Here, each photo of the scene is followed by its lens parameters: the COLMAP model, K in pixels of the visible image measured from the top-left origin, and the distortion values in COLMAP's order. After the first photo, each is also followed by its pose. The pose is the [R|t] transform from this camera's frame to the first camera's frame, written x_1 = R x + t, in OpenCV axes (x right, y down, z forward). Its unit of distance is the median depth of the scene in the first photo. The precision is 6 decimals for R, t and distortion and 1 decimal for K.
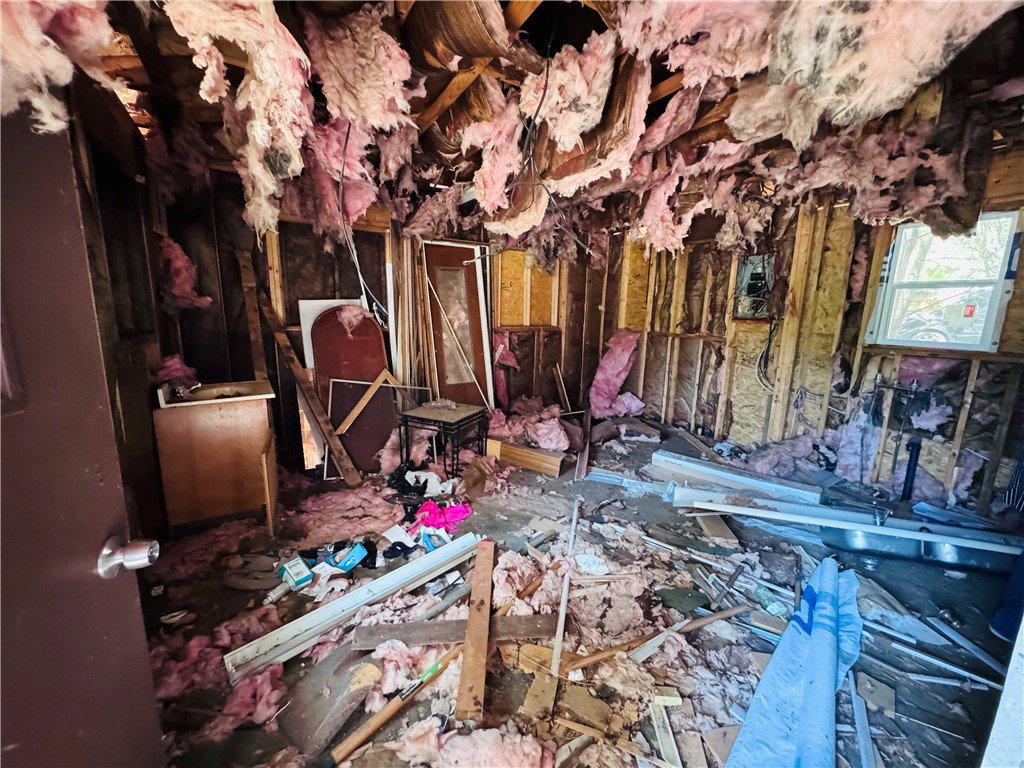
lens RADIAL K [[412.2, 0, 509.7], [0, 412.2, 384.8], [0, 0, 1]] dist [0.003234, -0.000295]
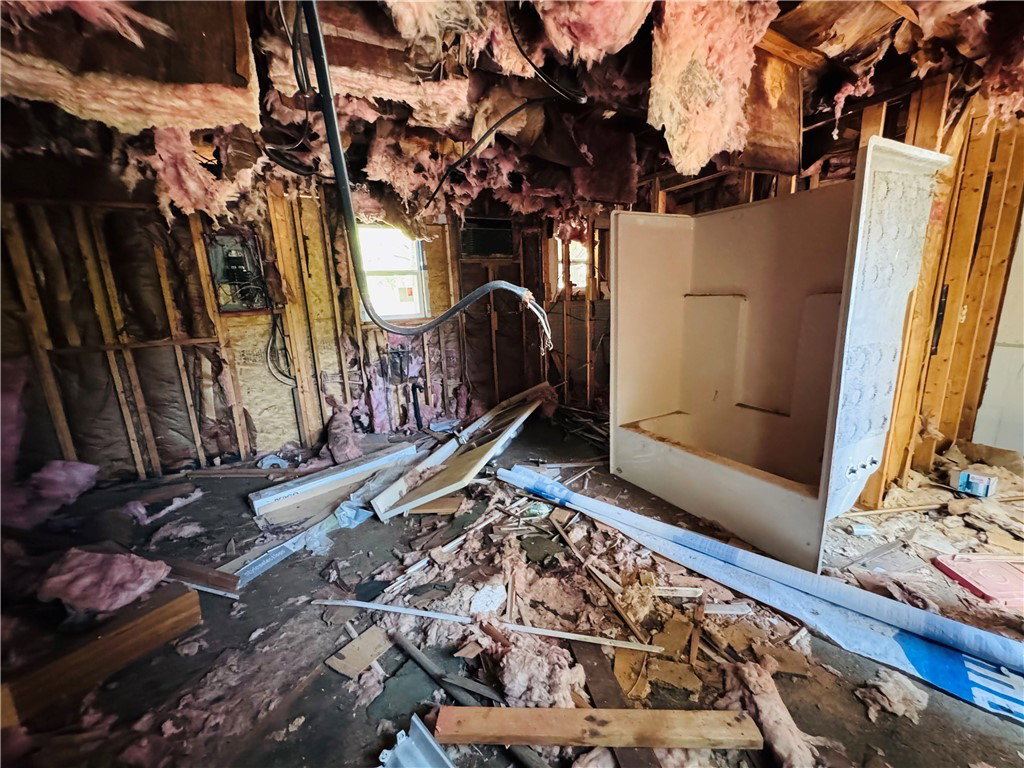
lens RADIAL K [[412.2, 0, 508.3], [0, 412.2, 385.2], [0, 0, 1]] dist [0.003234, -0.000295]
pose [[0.033807, -0.243568, 0.969294, -0.413309], [0.229298, 0.945869, 0.229684, -0.130269], [-0.972769, 0.214492, 0.087827, 0.651612]]
